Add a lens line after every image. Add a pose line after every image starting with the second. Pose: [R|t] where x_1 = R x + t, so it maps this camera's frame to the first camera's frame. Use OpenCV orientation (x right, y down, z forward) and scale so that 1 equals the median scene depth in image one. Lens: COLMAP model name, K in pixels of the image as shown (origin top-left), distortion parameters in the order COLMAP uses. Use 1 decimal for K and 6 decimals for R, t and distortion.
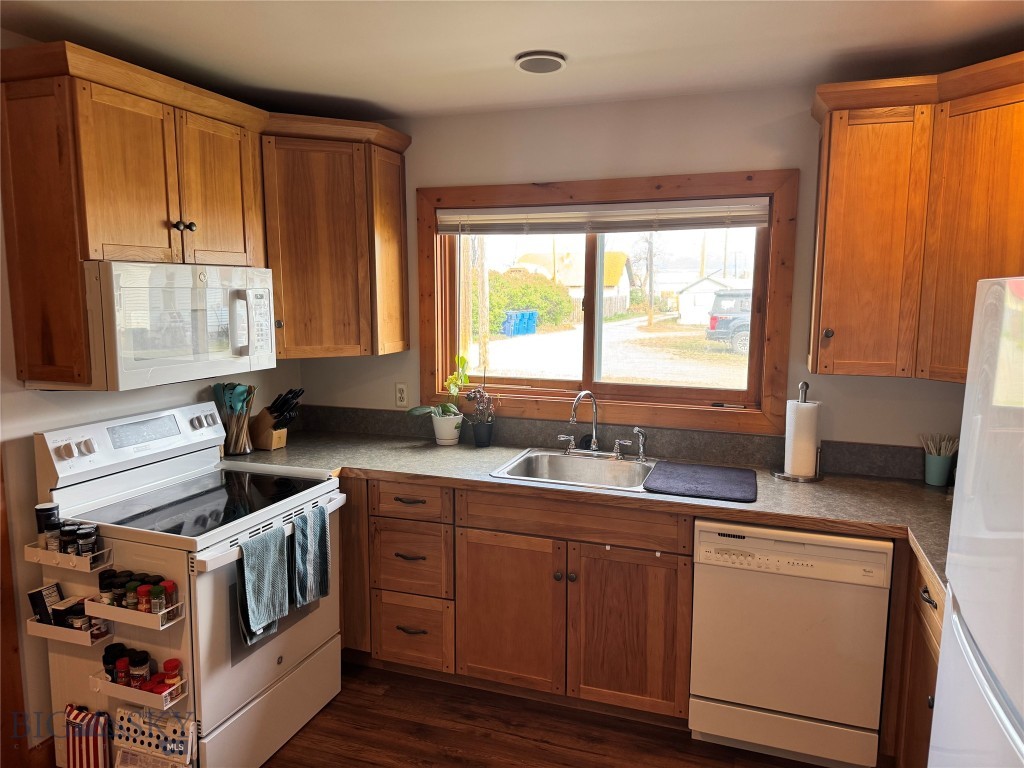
lens RADIAL K [[716.6, 0, 512.0], [0, 716.6, 384.0], [0, 0, 1]] dist [0.131524, -0.190183]
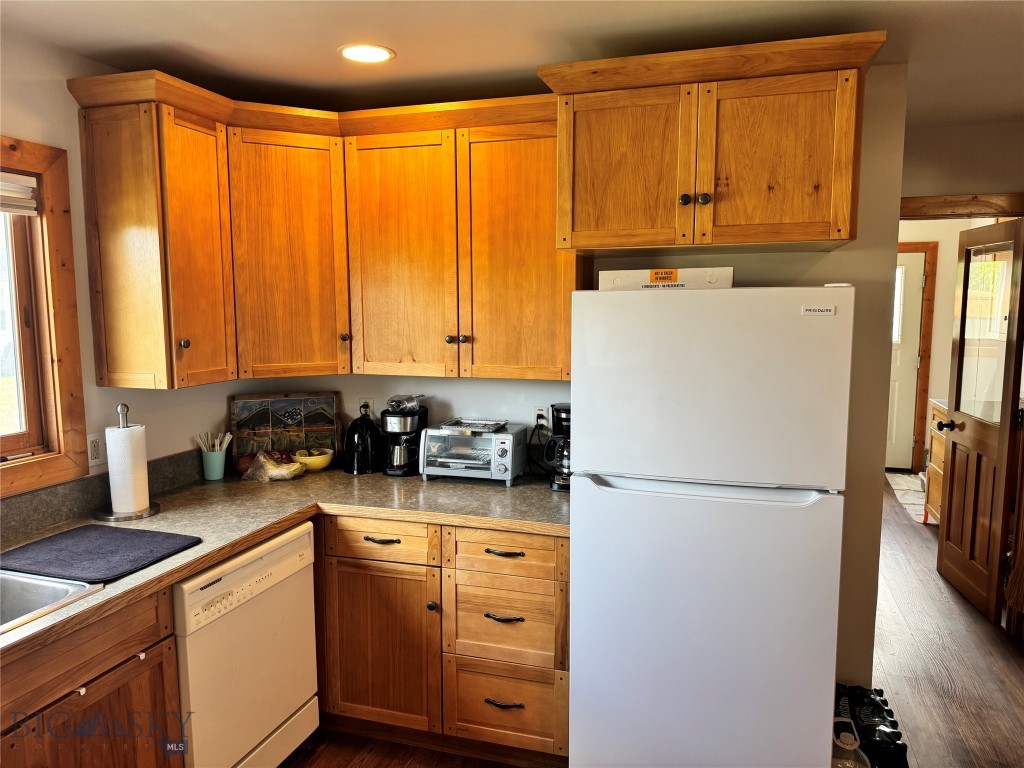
lens RADIAL K [[732.5, 0, 509.3], [0, 732.5, 383.8], [0, 0, 1]] dist [0.003075, -0.003090]
pose [[-0.038340, -0.114972, 0.992629, -0.524230], [0.132256, 0.984036, 0.119085, -0.076173], [-0.990474, 0.135847, -0.022522, 0.620400]]
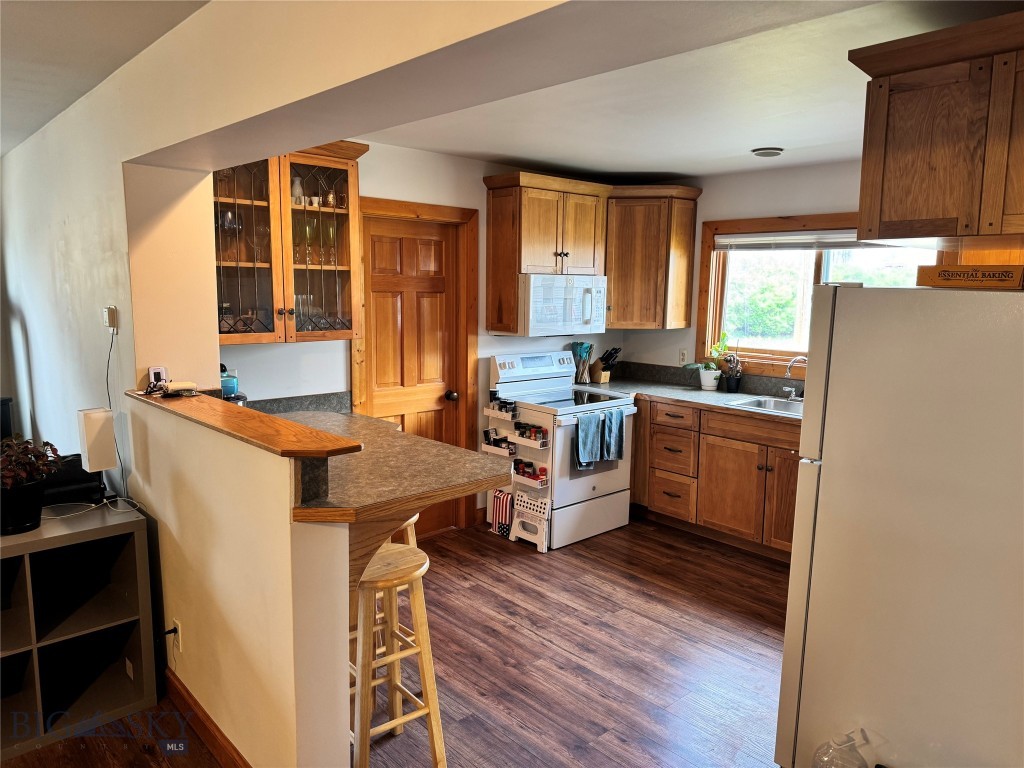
lens RADIAL K [[716.6, 0, 512.0], [0, 716.6, 384.0], [0, 0, 1]] dist [0.131524, -0.190183]
pose [[0.884434, 0.072112, -0.461061, 0.315221], [-0.071200, 0.997273, 0.019398, 0.092009], [0.461203, 0.015672, 0.887156, -0.706369]]
